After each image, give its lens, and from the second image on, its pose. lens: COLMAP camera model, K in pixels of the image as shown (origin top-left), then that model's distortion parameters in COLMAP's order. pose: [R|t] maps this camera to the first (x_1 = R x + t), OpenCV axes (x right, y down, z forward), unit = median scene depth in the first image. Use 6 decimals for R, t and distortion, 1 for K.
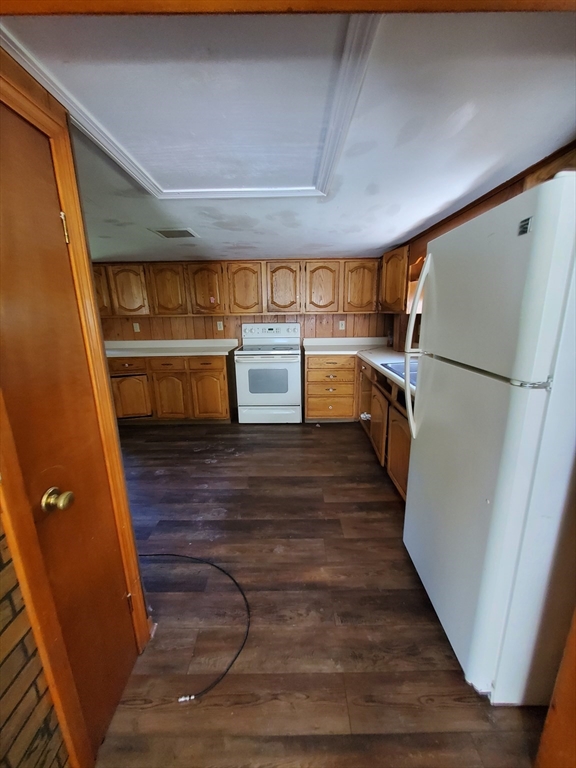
lens RADIAL K [[302.8, 0, 290.5], [0, 302.8, 387.2], [0, 0, 1]] dist [0.000924, -0.000042]
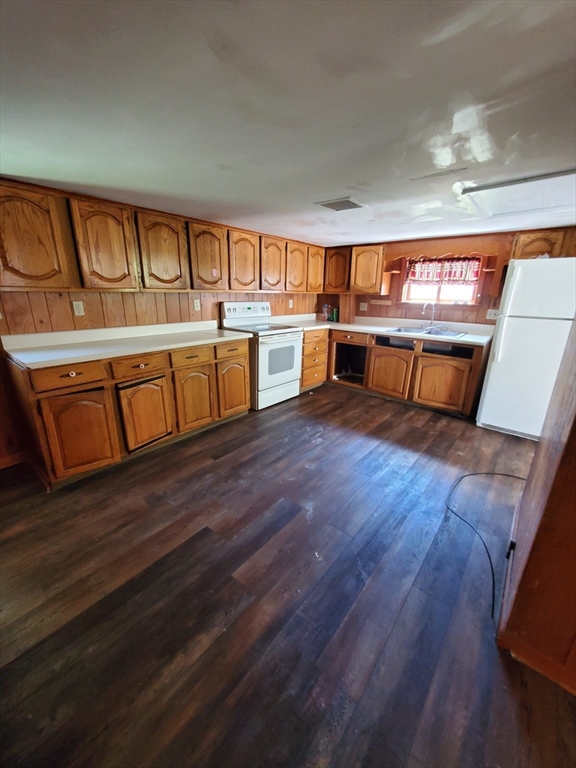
lens RADIAL K [[302.8, 0, 290.5], [0, 302.8, 387.2], [0, 0, 1]] dist [0.000924, -0.000042]
pose [[0.635061, -0.209015, 0.743647, -0.826385], [0.159063, 0.977450, 0.138892, -0.067720], [-0.755908, 0.030082, 0.653986, 0.324233]]
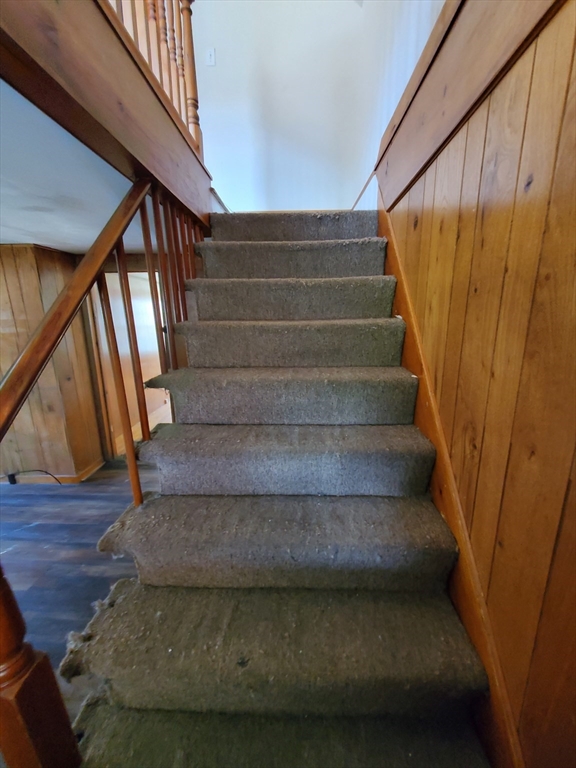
lens RADIAL K [[302.8, 0, 290.5], [0, 302.8, 387.2], [0, 0, 1]] dist [0.000924, -0.000042]
pose [[-0.999091, 0.014812, 0.039964, -1.038299], [0.030986, 0.896235, 0.442495, -0.226778], [-0.029263, 0.443331, -0.895880, 0.937178]]
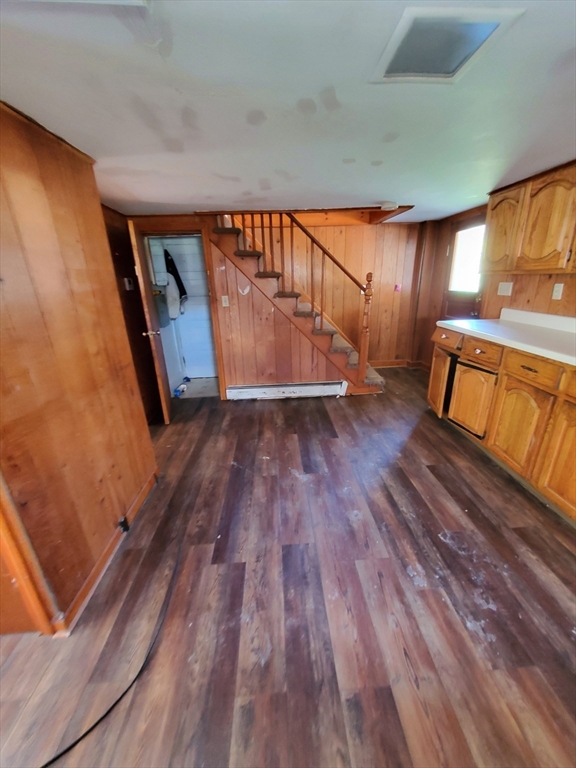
lens RADIAL K [[302.8, 0, 290.5], [0, 302.8, 387.2], [0, 0, 1]] dist [0.000924, -0.000042]
pose [[0.052761, 0.358539, -0.932023, 0.067491], [-0.213897, 0.915719, 0.340158, -0.135836], [0.975430, 0.181410, 0.125005, 0.539075]]
